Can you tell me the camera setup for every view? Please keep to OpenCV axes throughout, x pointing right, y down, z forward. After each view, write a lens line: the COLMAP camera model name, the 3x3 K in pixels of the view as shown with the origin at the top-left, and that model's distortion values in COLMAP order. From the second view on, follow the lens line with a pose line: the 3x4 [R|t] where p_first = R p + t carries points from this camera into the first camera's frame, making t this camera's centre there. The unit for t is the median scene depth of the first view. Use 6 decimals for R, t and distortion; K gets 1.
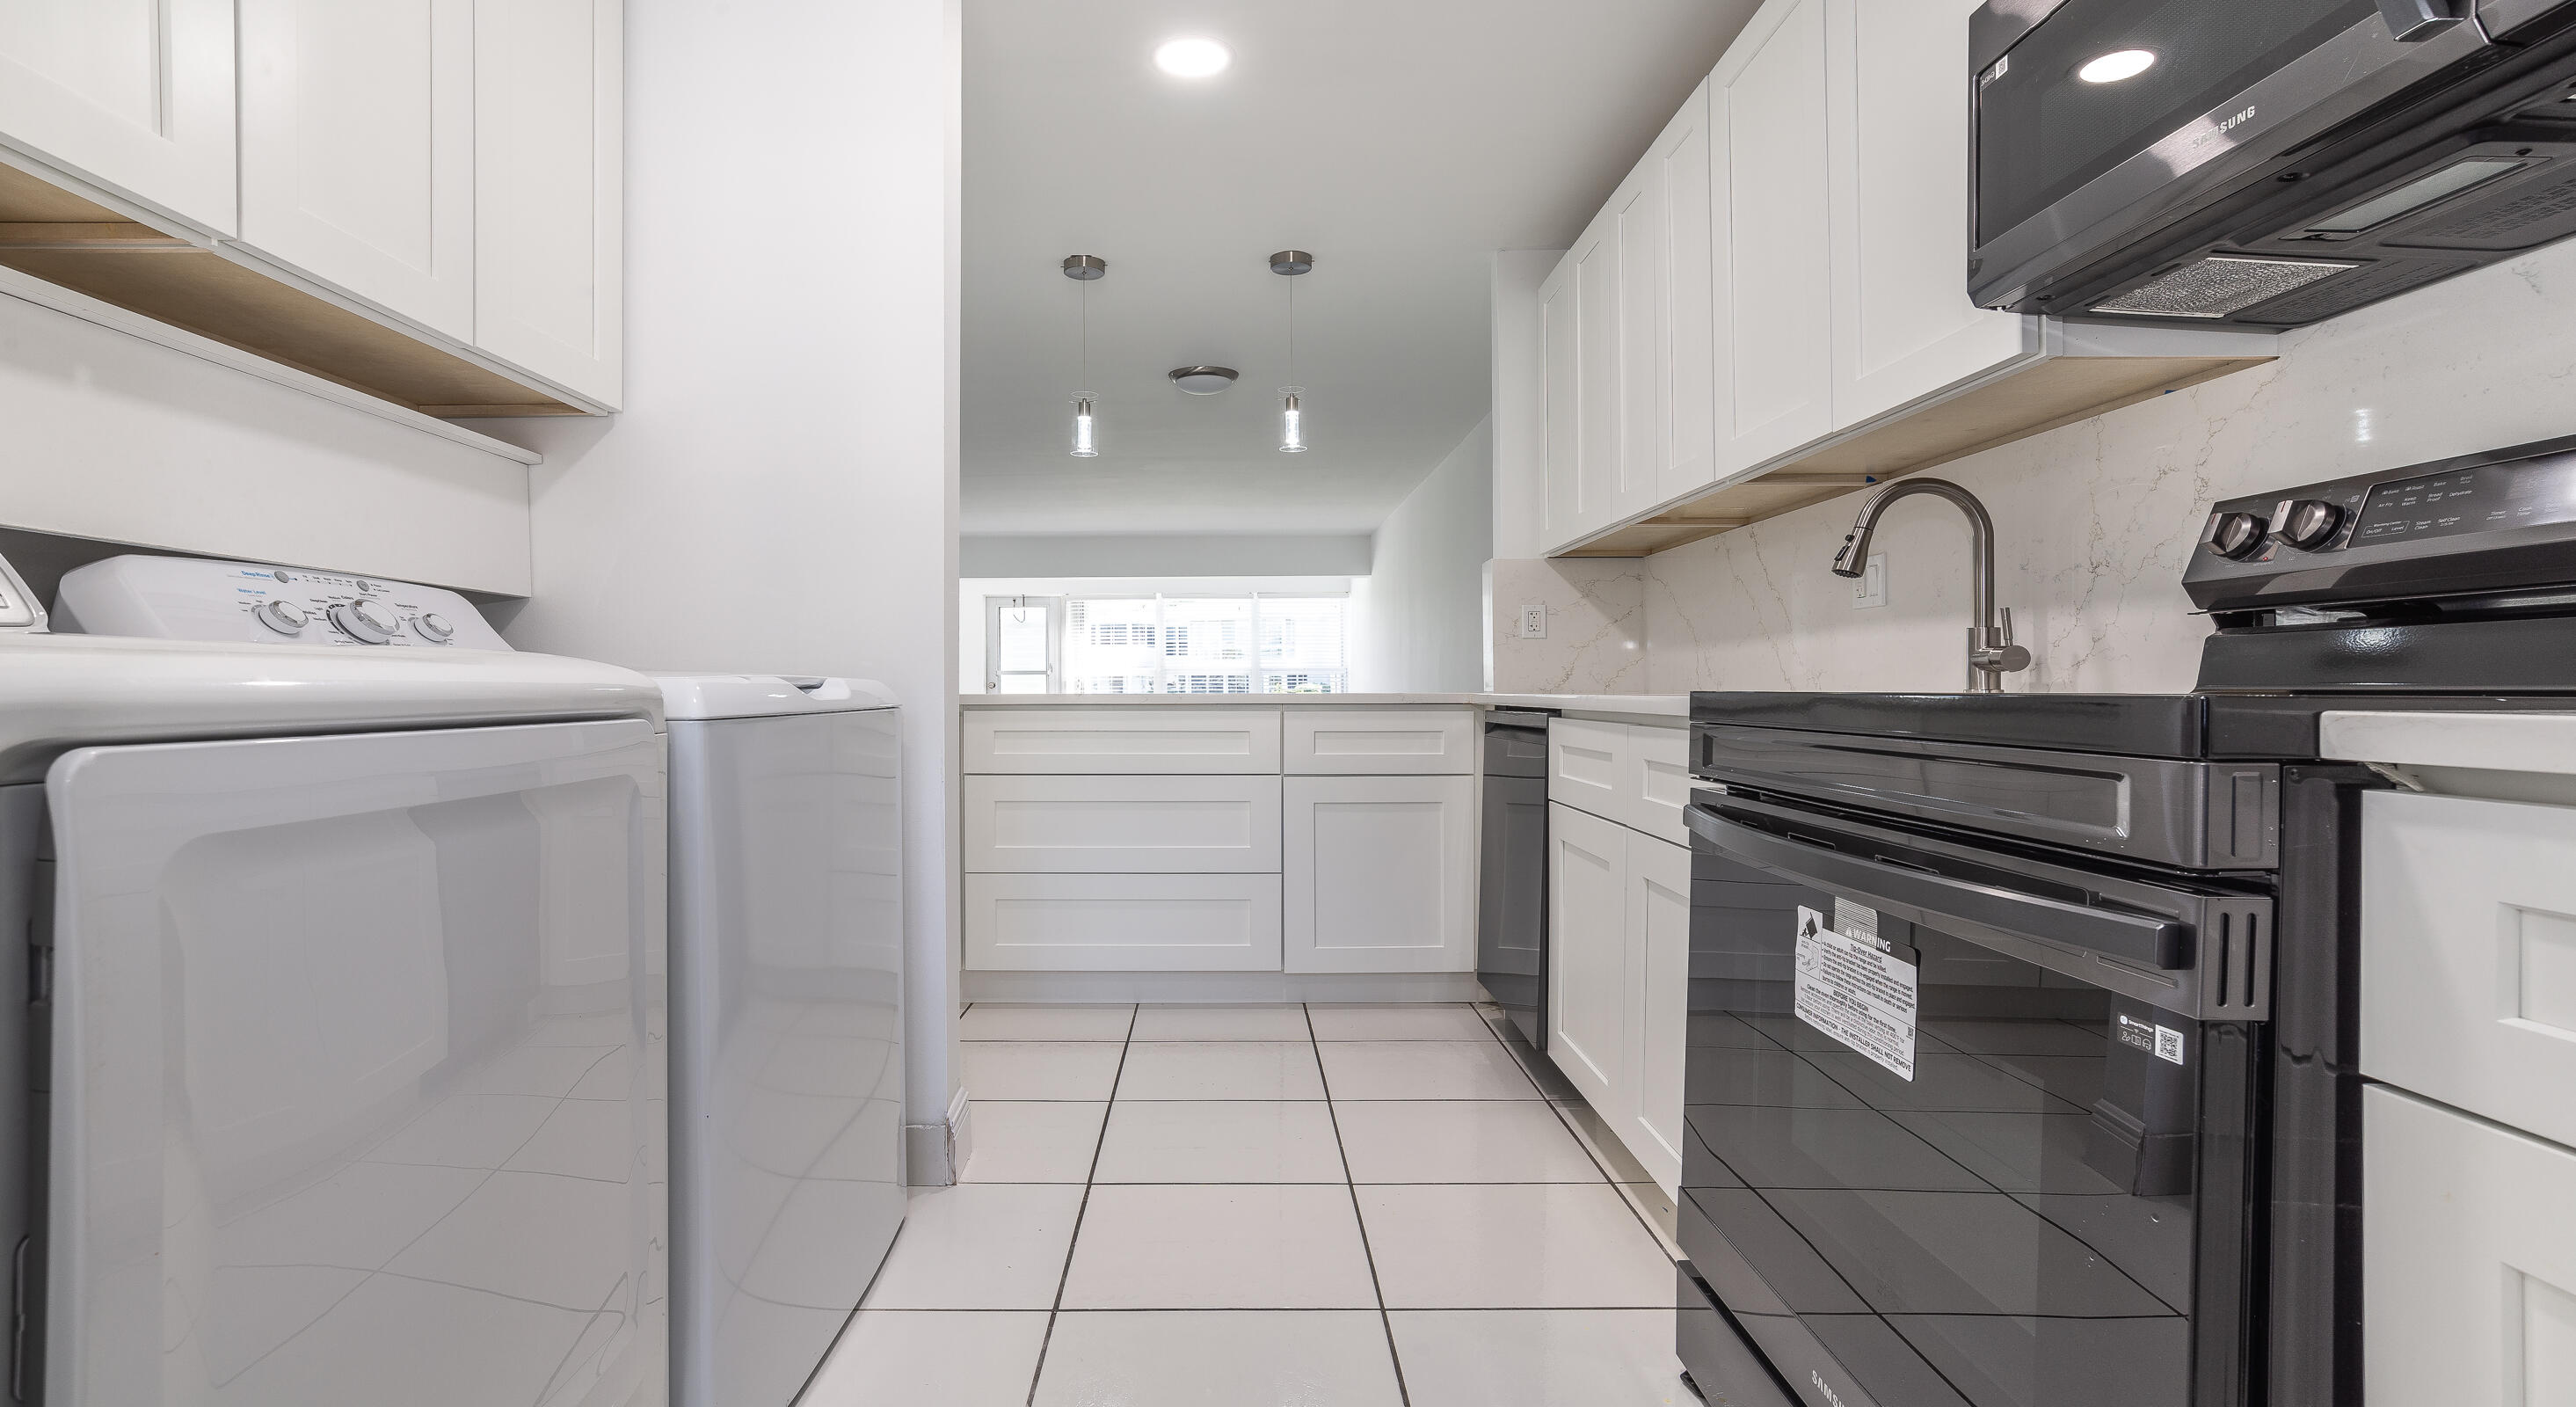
lens RADIAL K [[1220.2, 0, 1272.2], [0, 1220.2, 692.6], [0, 0, 1]] dist [-0.024274, 0.007166]
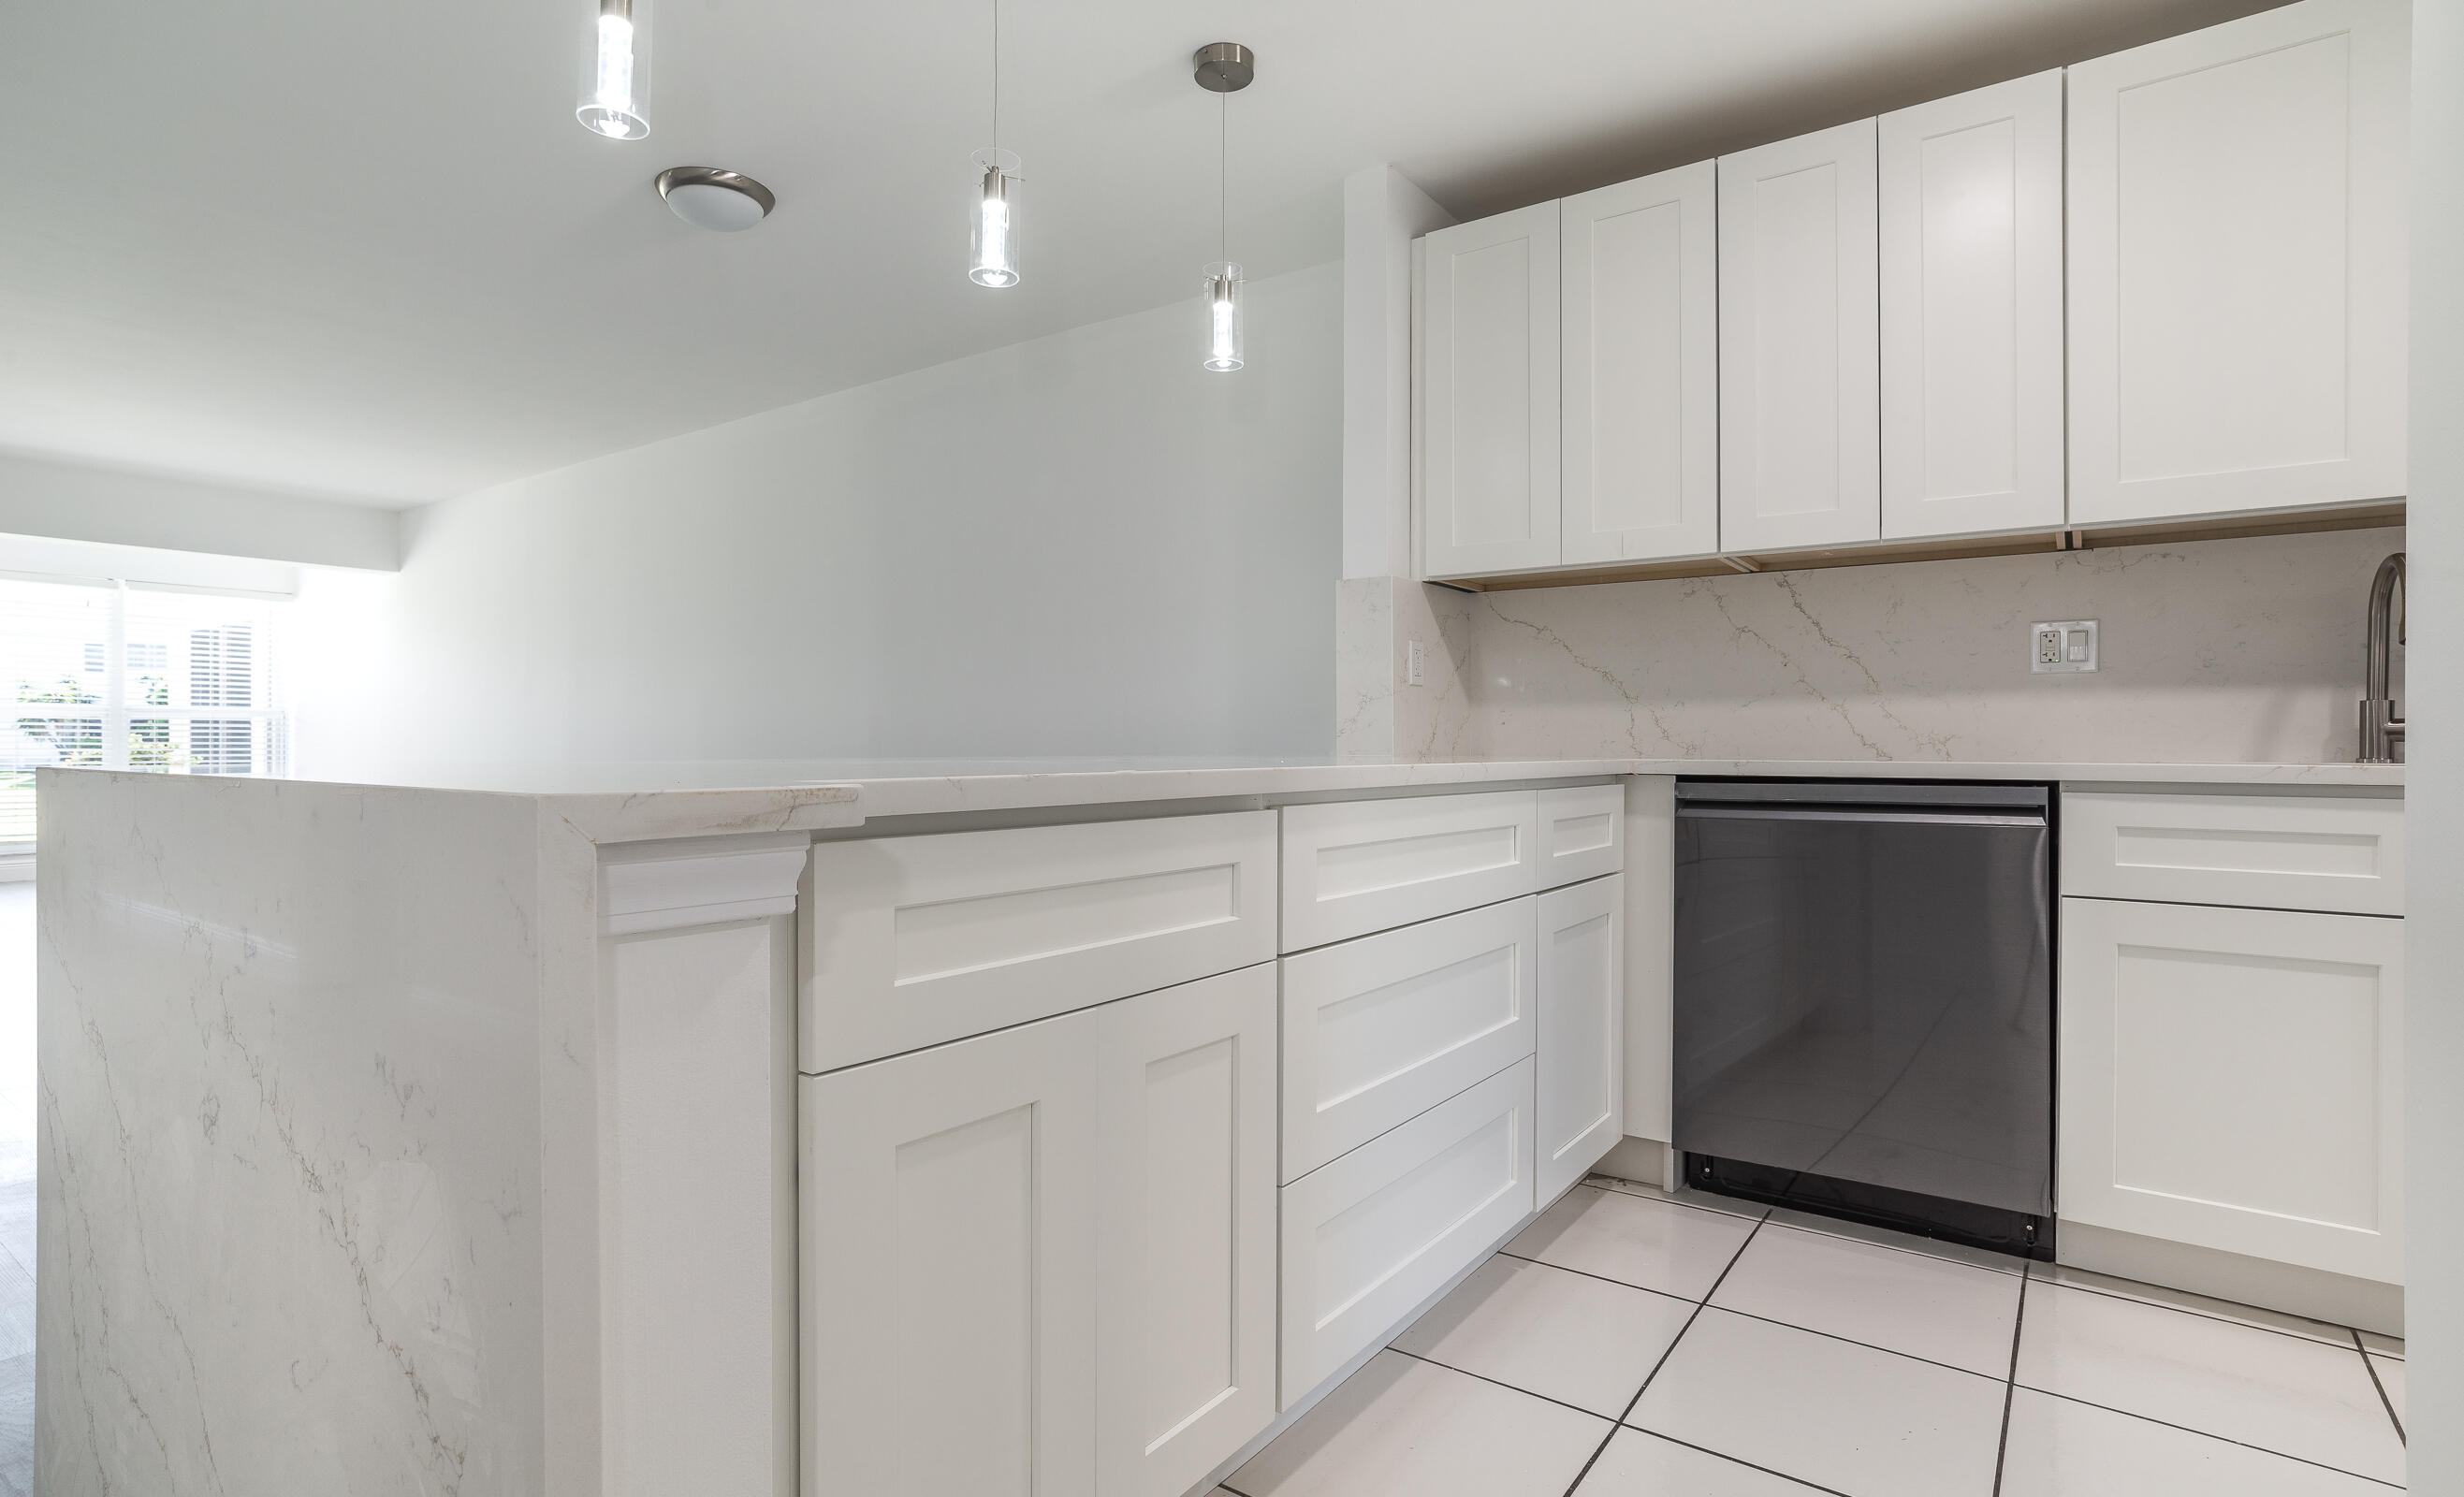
lens RADIAL K [[1315.1, 0, 1239.3], [0, 1315.1, 729.5], [0, 0, 1]] dist [-0.027954, 0.012482]
pose [[0.637603, 0.022597, 0.770033, -0.926063], [-0.008992, 0.999720, -0.021892, 0.005290], [-0.770312, 0.007034, 0.637628, 1.064797]]
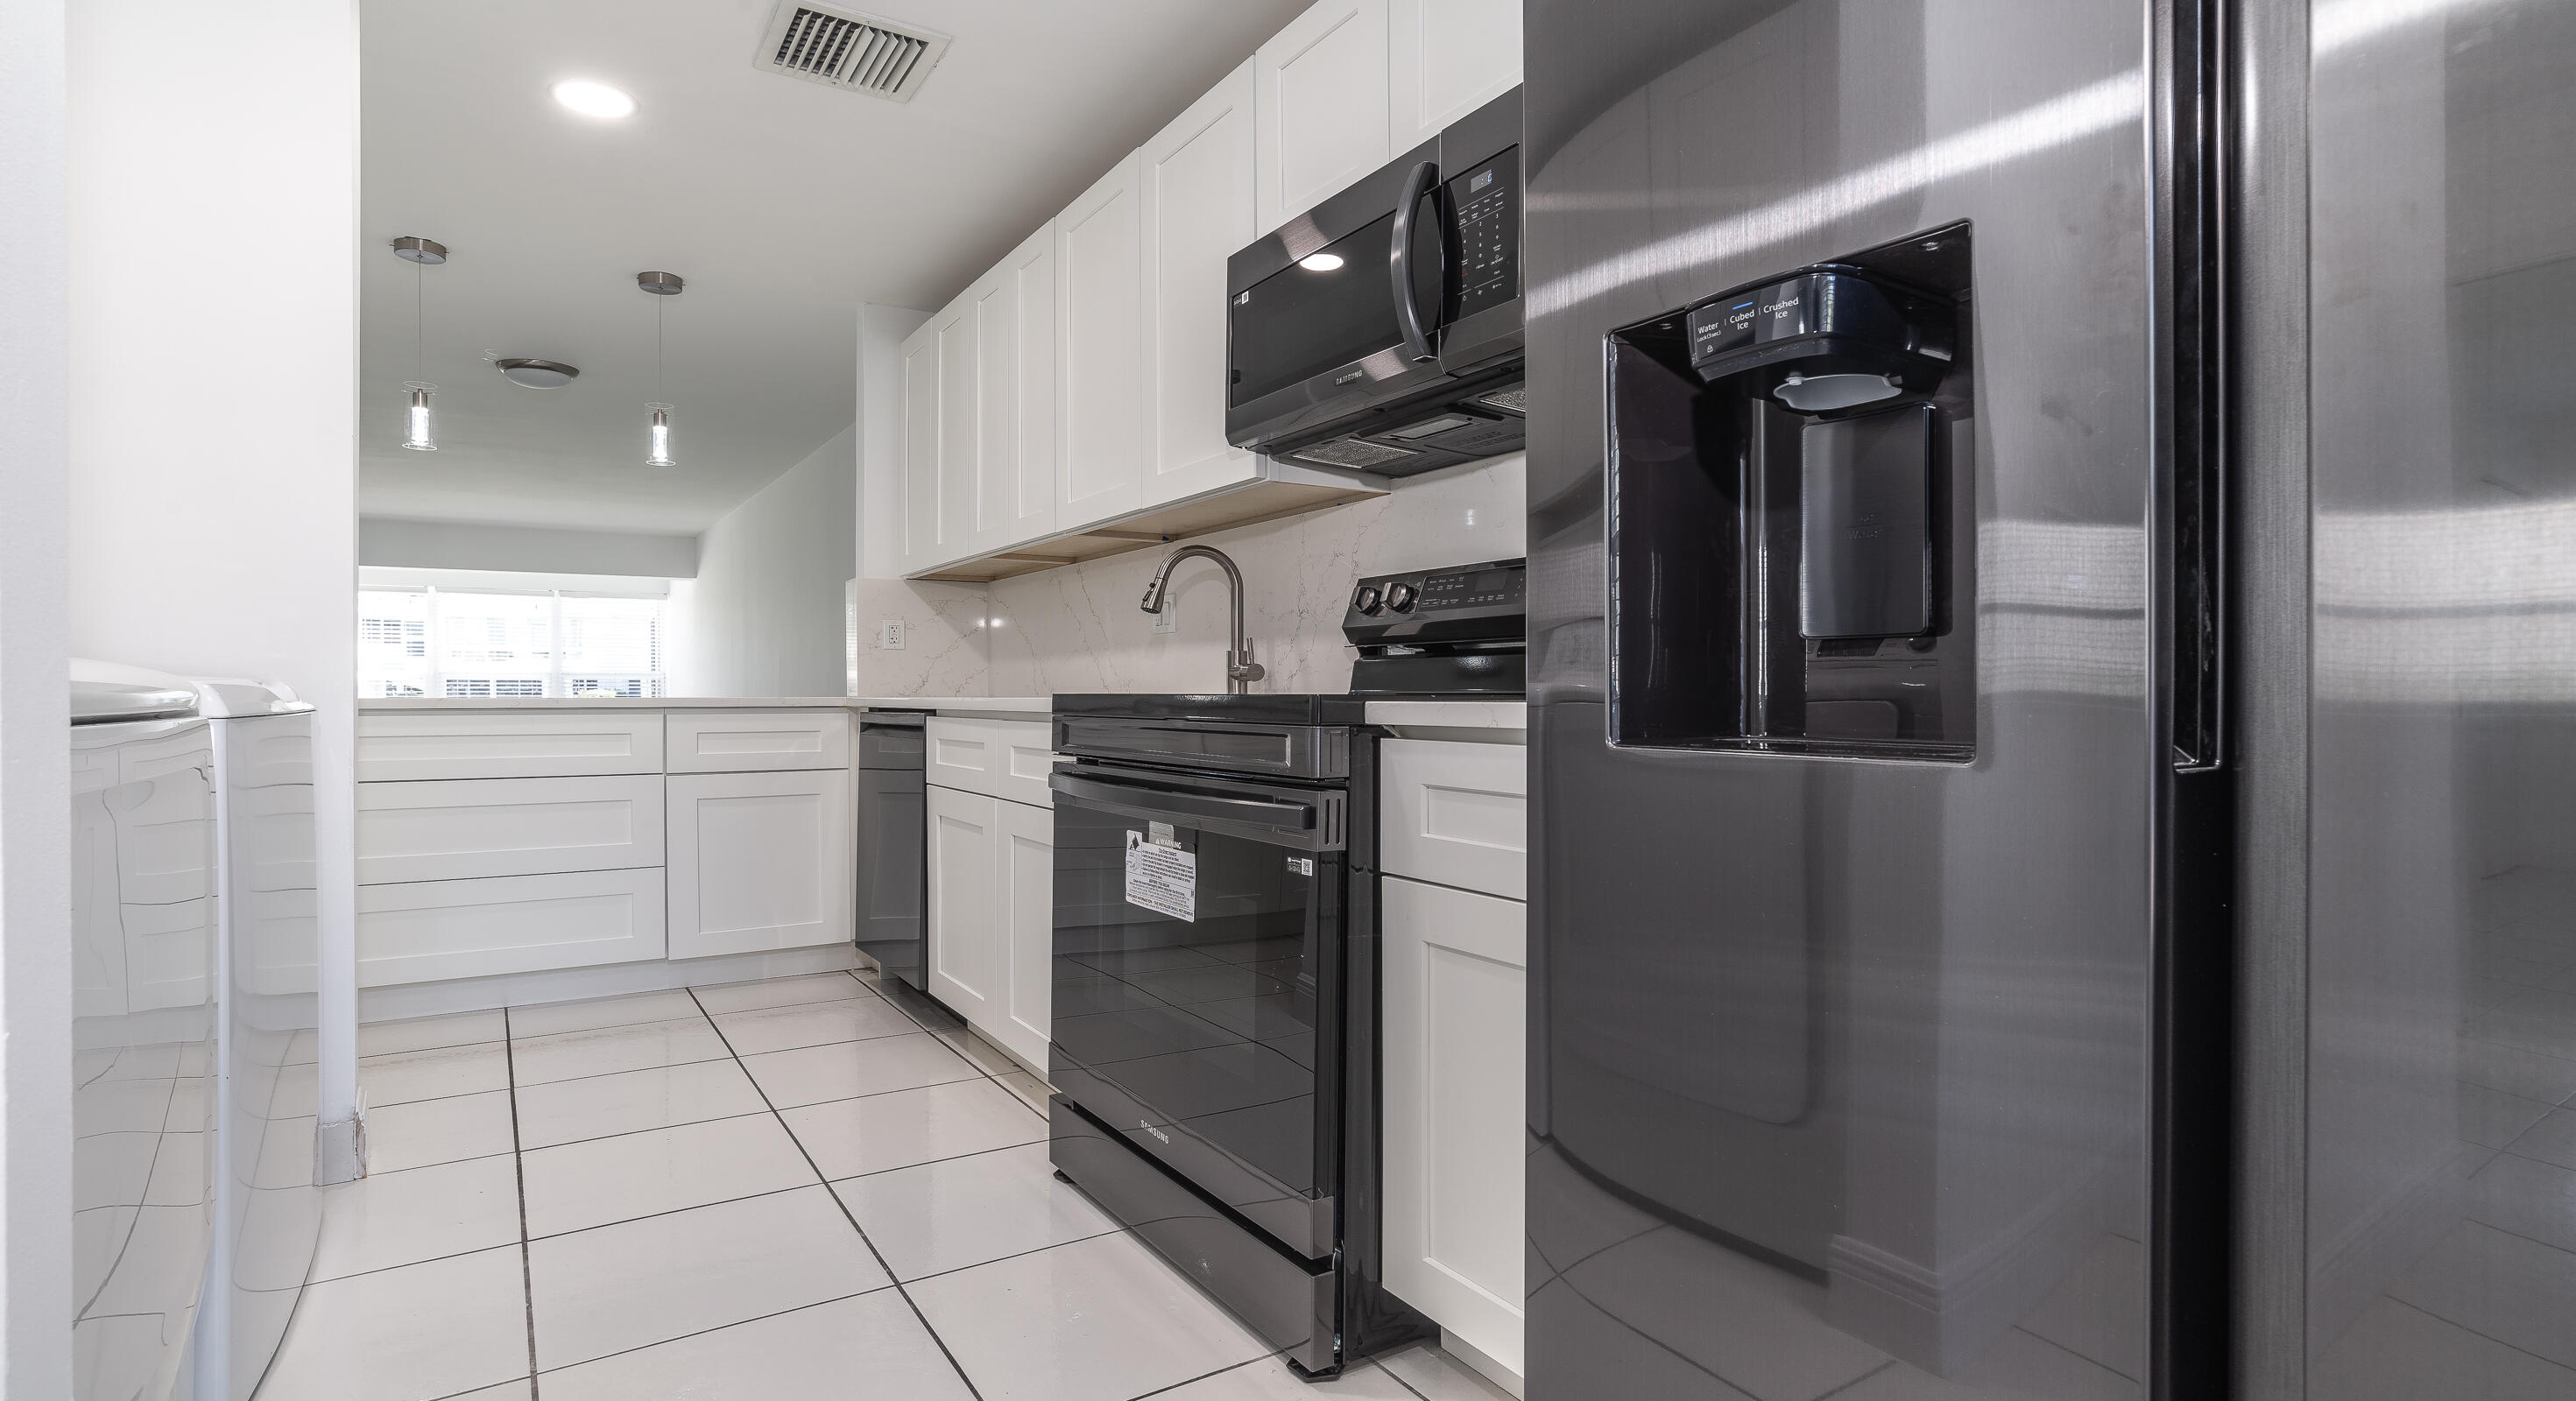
lens RADIAL K [[1219.9, 0, 1252.8], [0, 1219.9, 681.6], [0, 0, 1]] dist [-0.024274, 0.007166]
pose [[0.861208, 0.005205, 0.508226, -0.136868], [0.002245, 0.999899, -0.014044, 0.003615], [-0.508248, 0.013235, 0.861109, -0.263518]]
